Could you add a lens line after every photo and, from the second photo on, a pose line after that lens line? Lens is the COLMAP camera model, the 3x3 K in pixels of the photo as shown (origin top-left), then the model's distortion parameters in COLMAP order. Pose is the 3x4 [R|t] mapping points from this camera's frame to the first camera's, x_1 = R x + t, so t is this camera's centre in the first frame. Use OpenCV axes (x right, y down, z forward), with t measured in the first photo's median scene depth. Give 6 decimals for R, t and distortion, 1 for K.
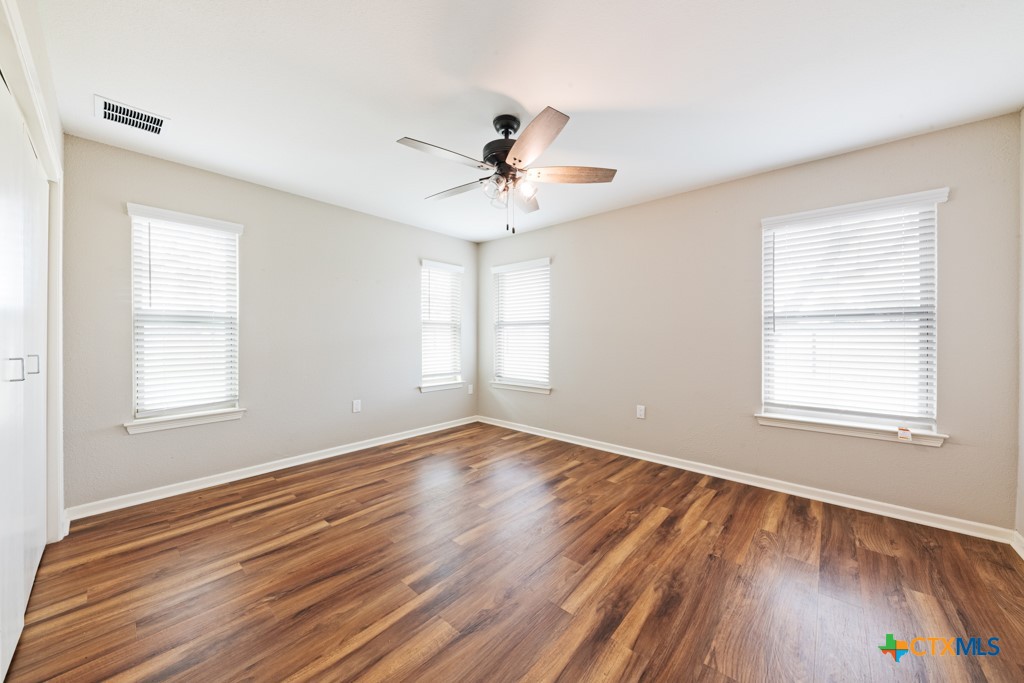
lens RADIAL K [[356.8, 0, 517.5], [0, 356.8, 337.4], [0, 0, 1]] dist [0.010721, -0.009267]
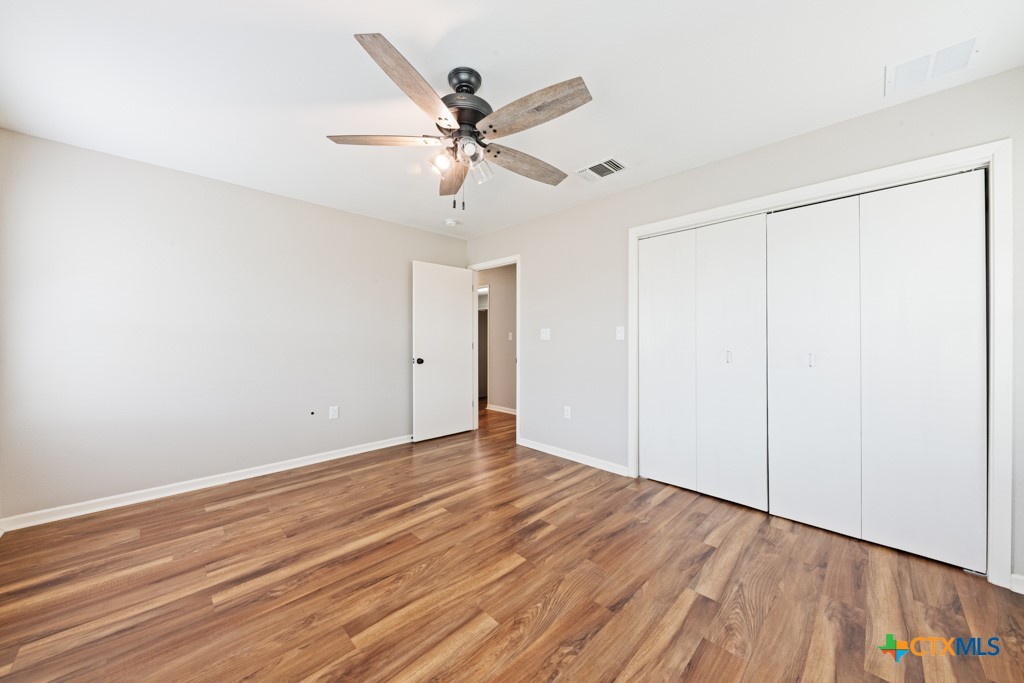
lens RADIAL K [[356.8, 0, 517.5], [0, 356.8, 337.4], [0, 0, 1]] dist [0.010721, -0.009267]
pose [[-0.997998, -0.002608, 0.063195, -0.194301], [-0.002792, 0.999992, -0.002830, -0.004856], [-0.063187, -0.003001, -0.997997, 1.728547]]
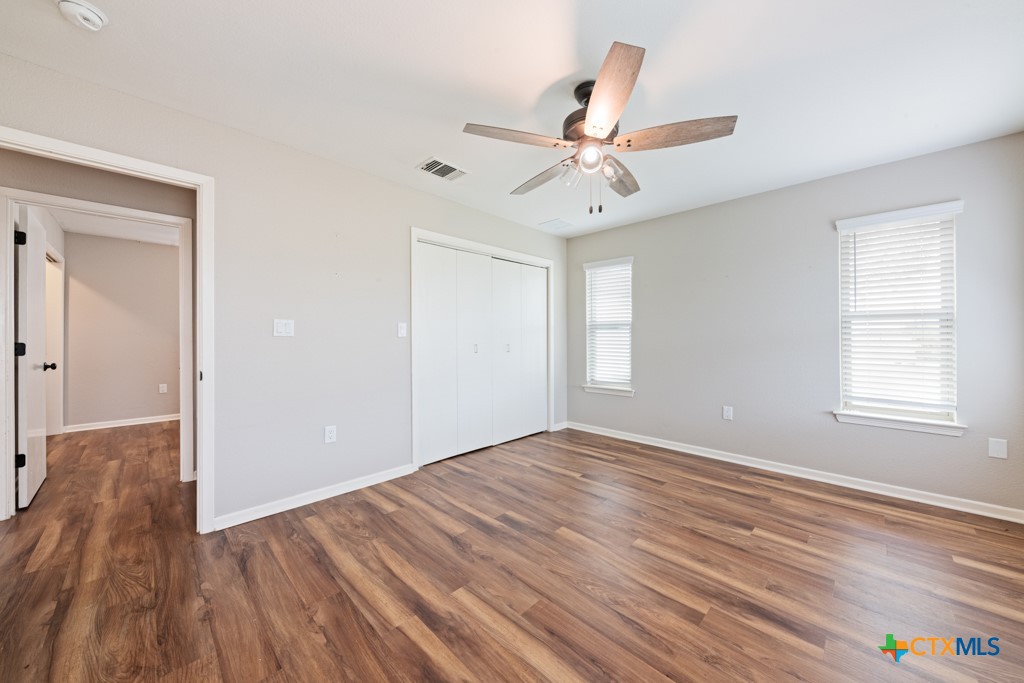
lens RADIAL K [[356.8, 0, 517.5], [0, 356.8, 337.4], [0, 0, 1]] dist [0.010721, -0.009267]
pose [[-0.053969, 0.000169, -0.998543, 0.800395], [-0.004446, 0.999990, 0.000410, 0.001218], [0.998533, 0.004462, -0.053968, 0.825100]]
